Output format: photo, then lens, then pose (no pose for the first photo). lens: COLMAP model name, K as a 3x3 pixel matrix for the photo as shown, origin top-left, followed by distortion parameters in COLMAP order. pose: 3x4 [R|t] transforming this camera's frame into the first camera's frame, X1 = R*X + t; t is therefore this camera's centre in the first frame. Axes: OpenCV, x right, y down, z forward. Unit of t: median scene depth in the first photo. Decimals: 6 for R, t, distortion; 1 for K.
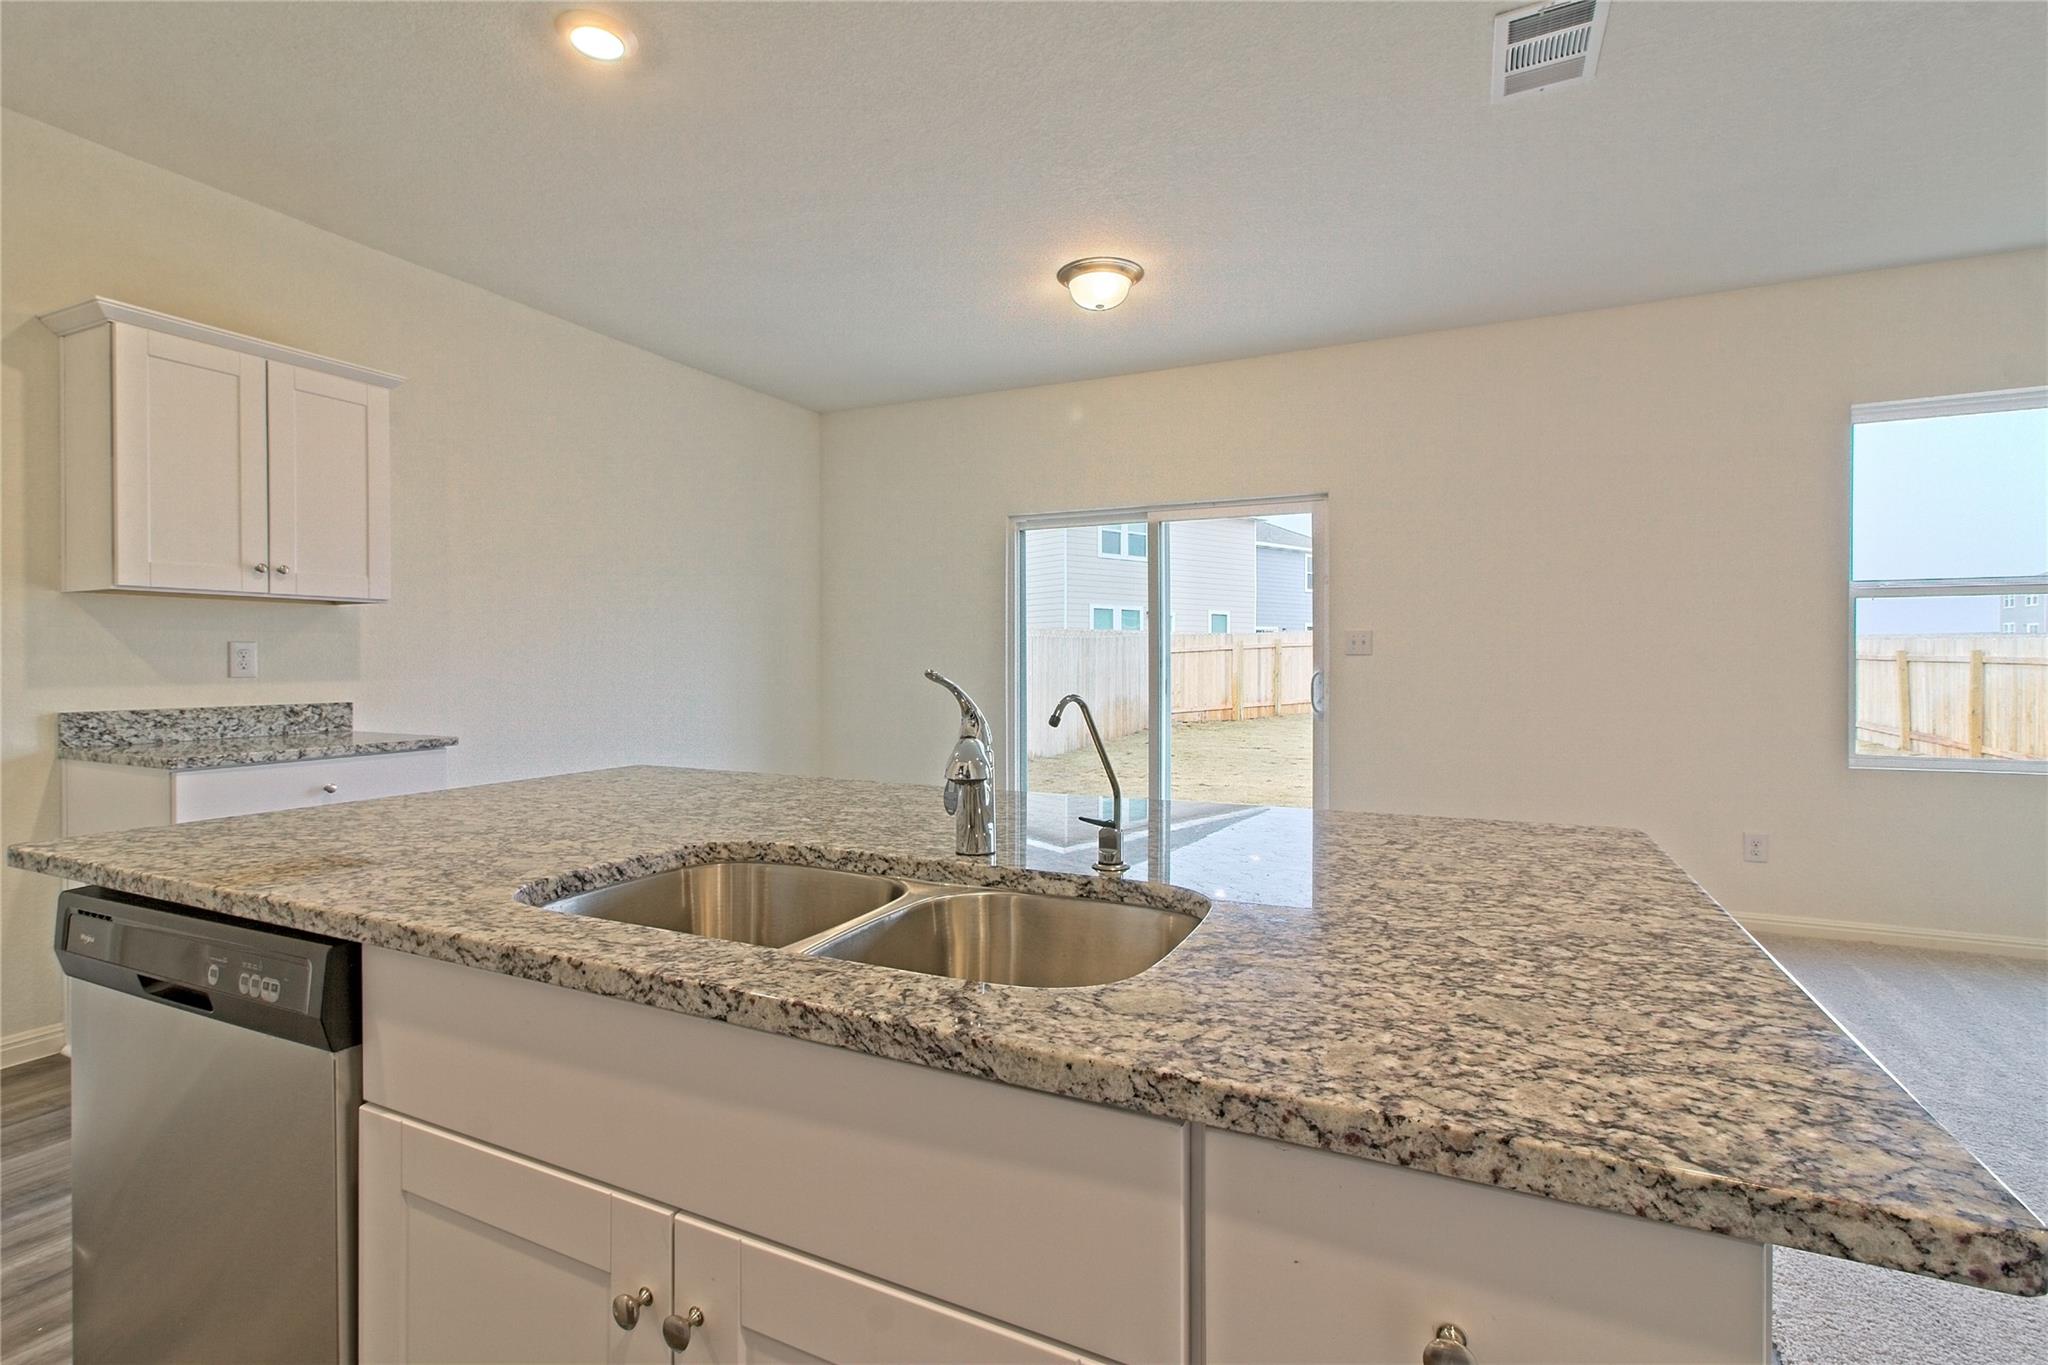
lens RADIAL K [[945.5, 0, 1021.7], [0, 945.5, 669.2], [0, 0, 1]] dist [-0.012945, 0.007675]
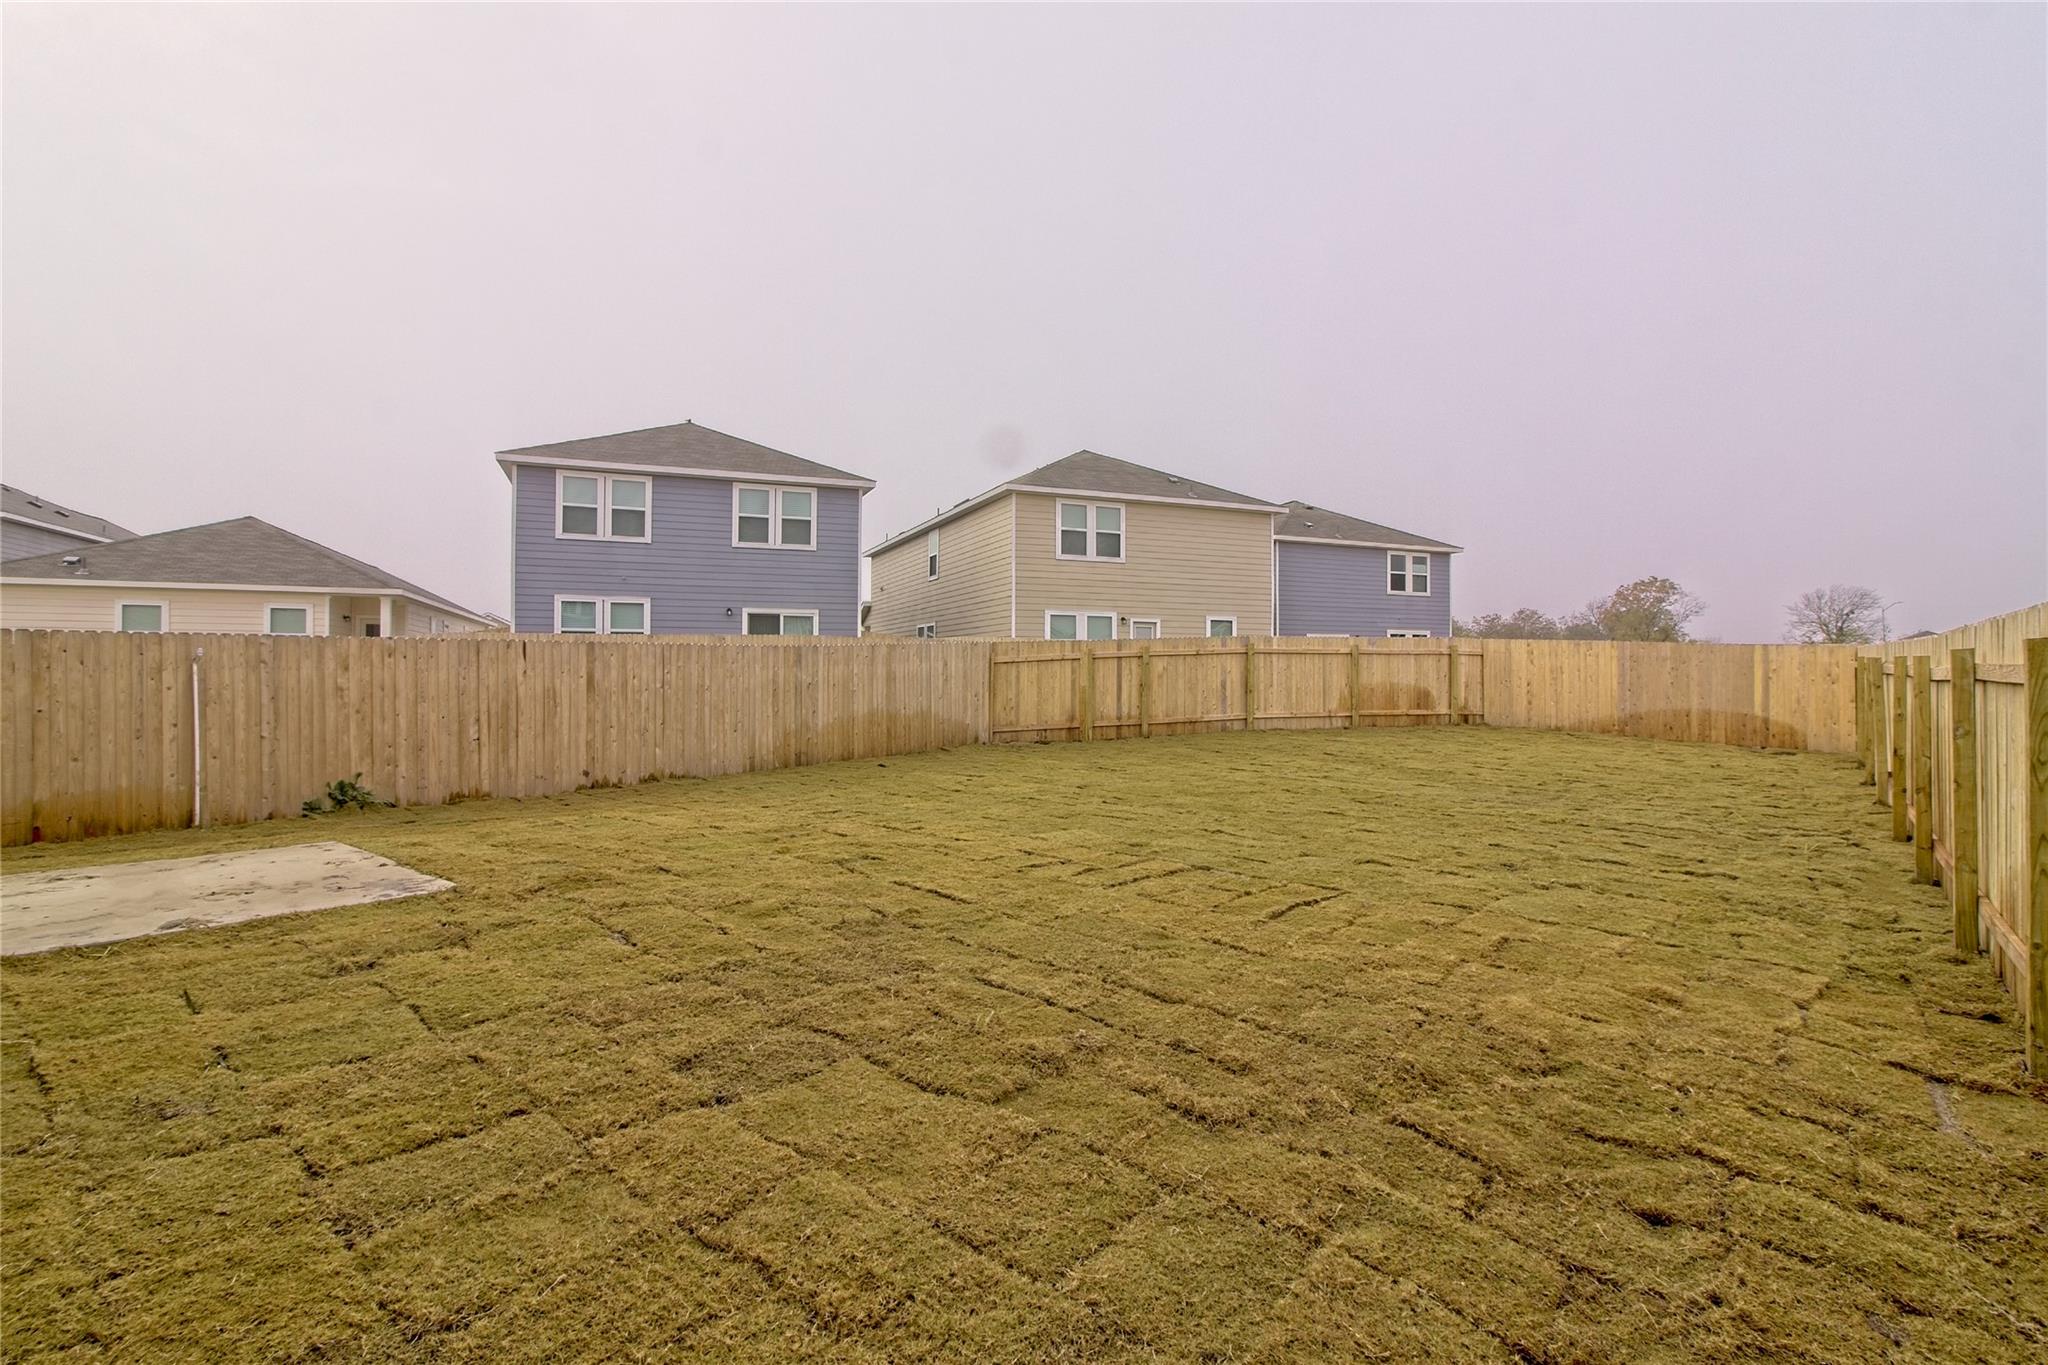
lens RADIAL K [[945.5, 0, 1018.7], [0, 945.5, 674.1], [0, 0, 1]] dist [-0.012945, 0.007675]
pose [[0.970039, 0.003407, -0.242927, 2.733441], [-0.005084, 0.999967, -0.006277, -0.007035], [0.242897, 0.007324, 0.970024, 1.032117]]
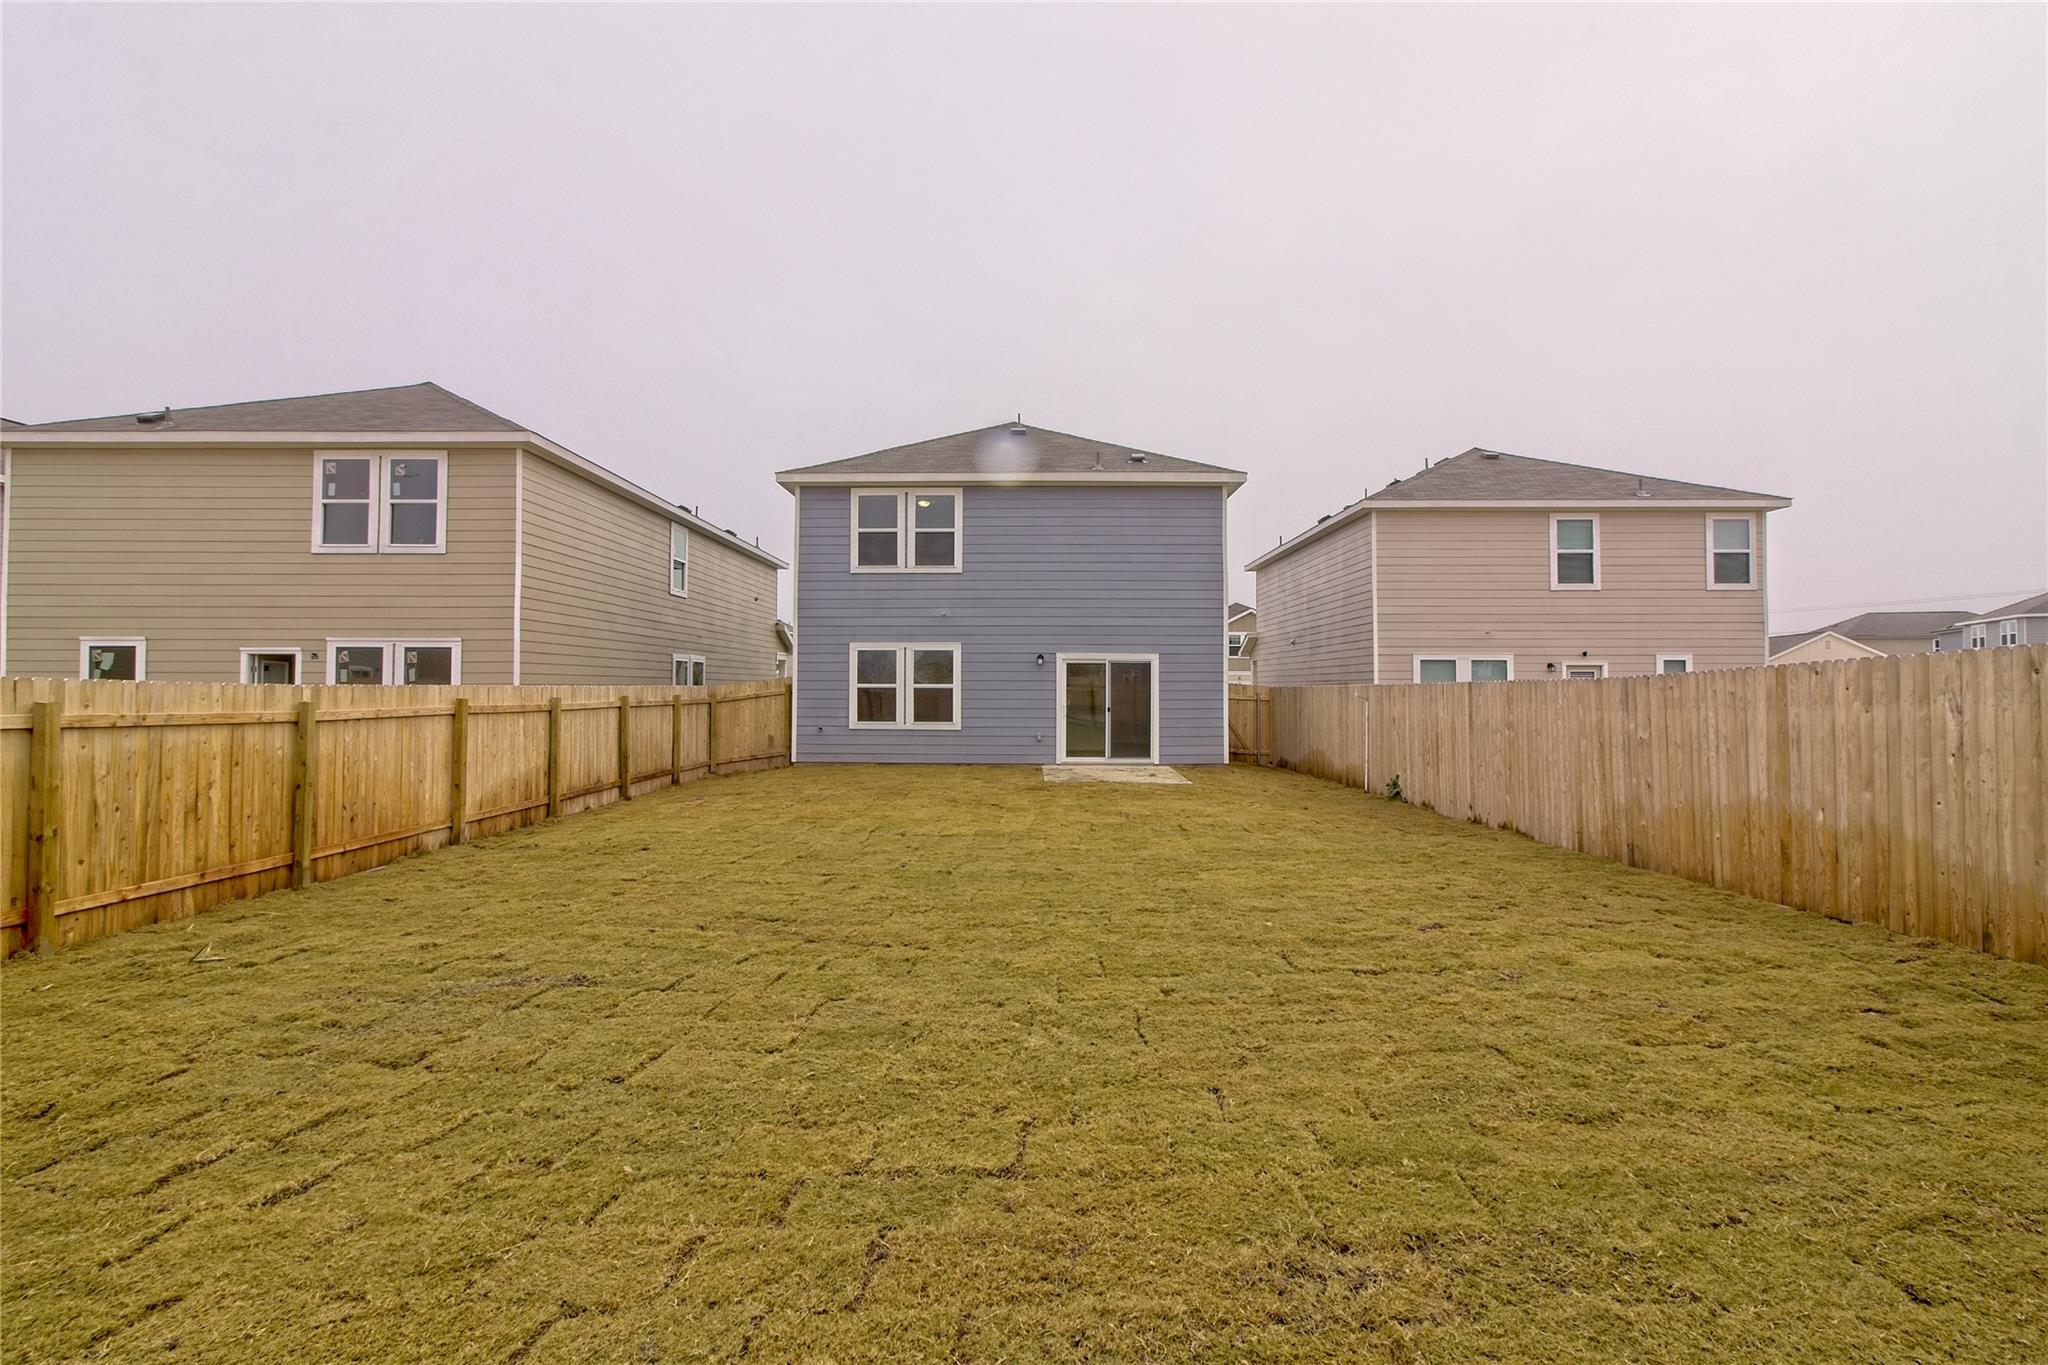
lens RADIAL K [[945.5, 0, 1016.5], [0, 945.5, 674.1], [0, 0, 1]] dist [-0.012945, 0.007675]
pose [[-0.908885, -0.008882, -0.416952, 3.610740], [-0.005593, 0.999943, -0.009110, -0.152418], [0.417009, -0.005948, -0.908883, 7.617125]]
